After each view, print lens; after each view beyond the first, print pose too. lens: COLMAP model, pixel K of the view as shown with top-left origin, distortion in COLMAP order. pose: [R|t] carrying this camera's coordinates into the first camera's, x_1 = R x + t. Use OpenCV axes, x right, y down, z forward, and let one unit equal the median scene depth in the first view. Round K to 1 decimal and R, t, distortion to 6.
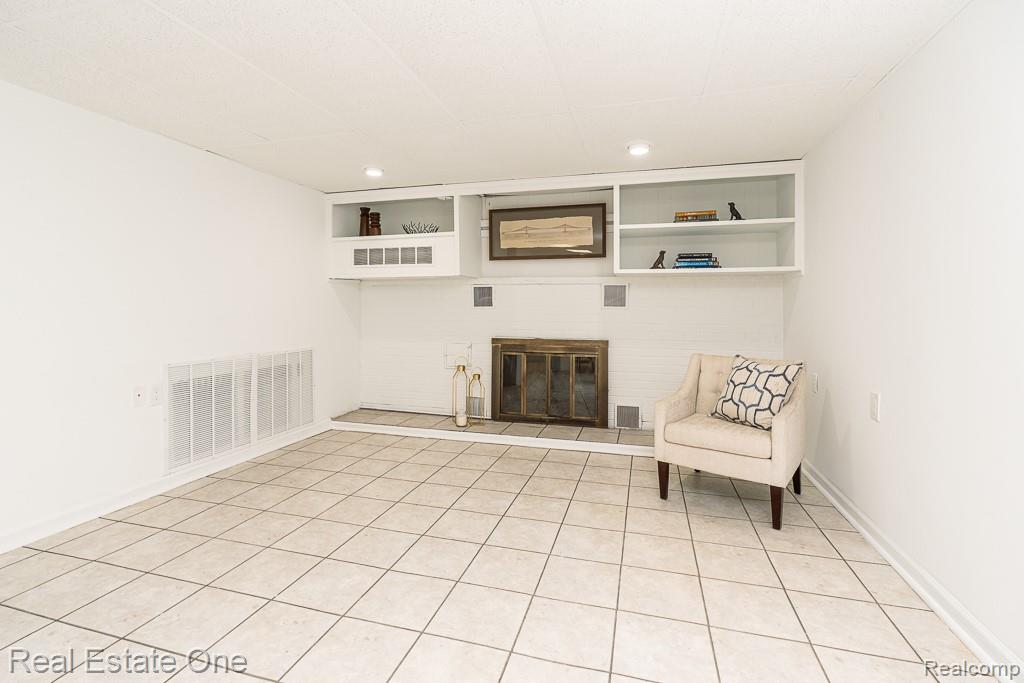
lens RADIAL K [[465.5, 0, 519.2], [0, 465.5, 301.7], [0, 0, 1]] dist [0.011995, -0.000097]
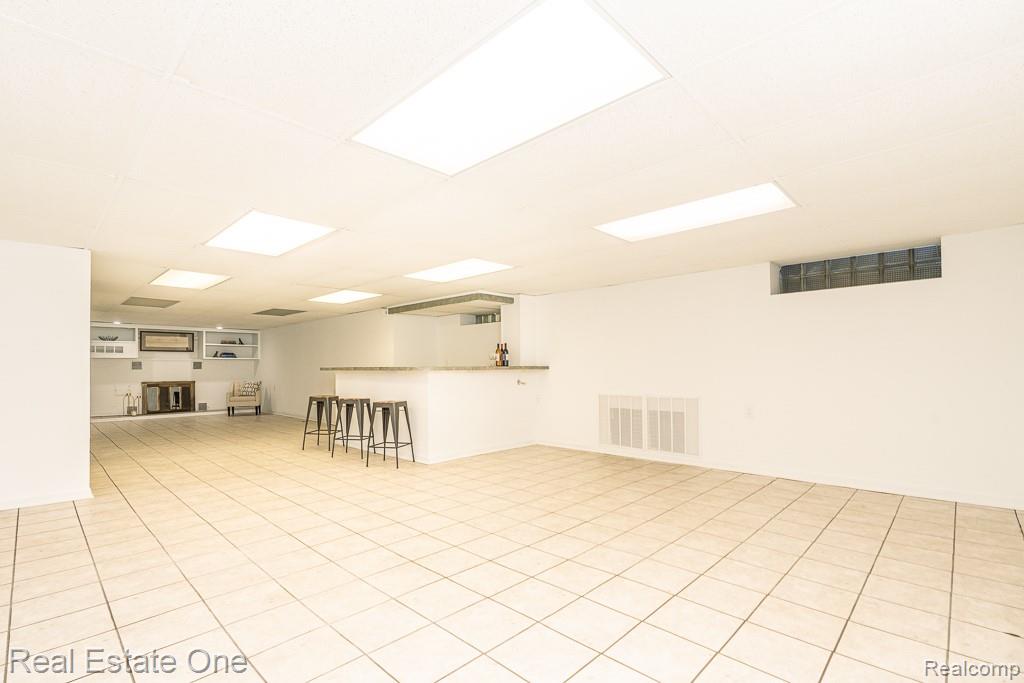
lens RADIAL K [[465.5, 0, 498.8], [0, 465.5, 365.5], [0, 0, 1]] dist [0.011995, -0.000097]
pose [[0.499254, 0.002065, 0.866453, -1.383489], [-0.001680, 0.999998, -0.001415, -0.011761], [-0.866454, -0.000749, 0.499256, -2.081324]]
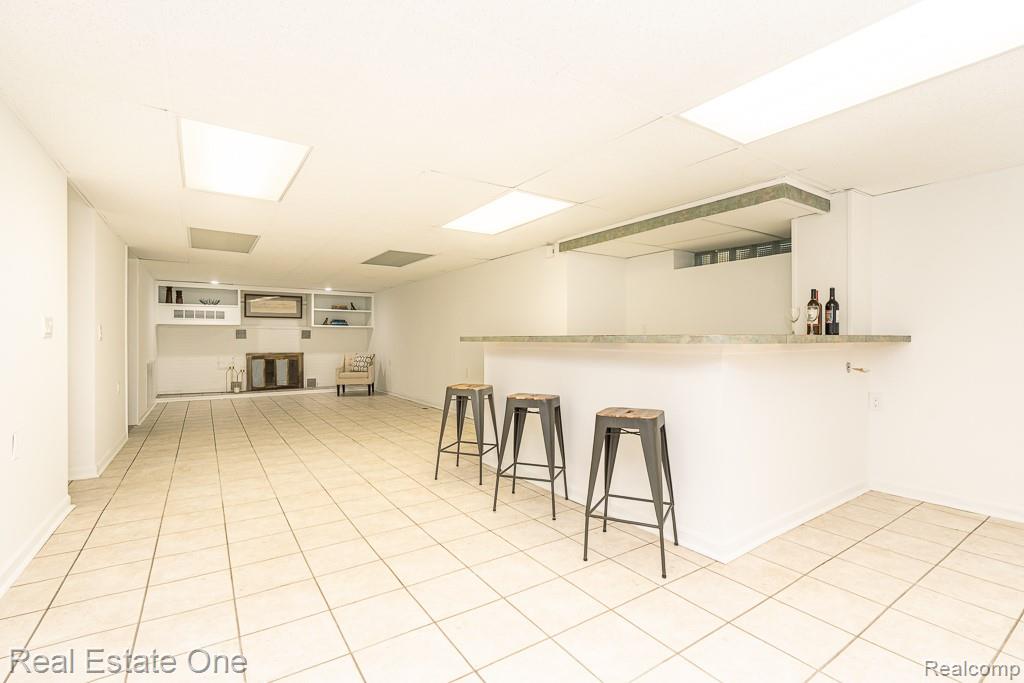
lens RADIAL K [[465.5, 0, 513.1], [0, 465.5, 340.2], [0, 0, 1]] dist [0.011995, -0.000097]
pose [[0.652826, -0.000489, 0.757508, -0.957834], [-0.006430, 0.999960, 0.006187, -0.005015], [-0.757481, -0.008911, 0.652797, -1.456157]]
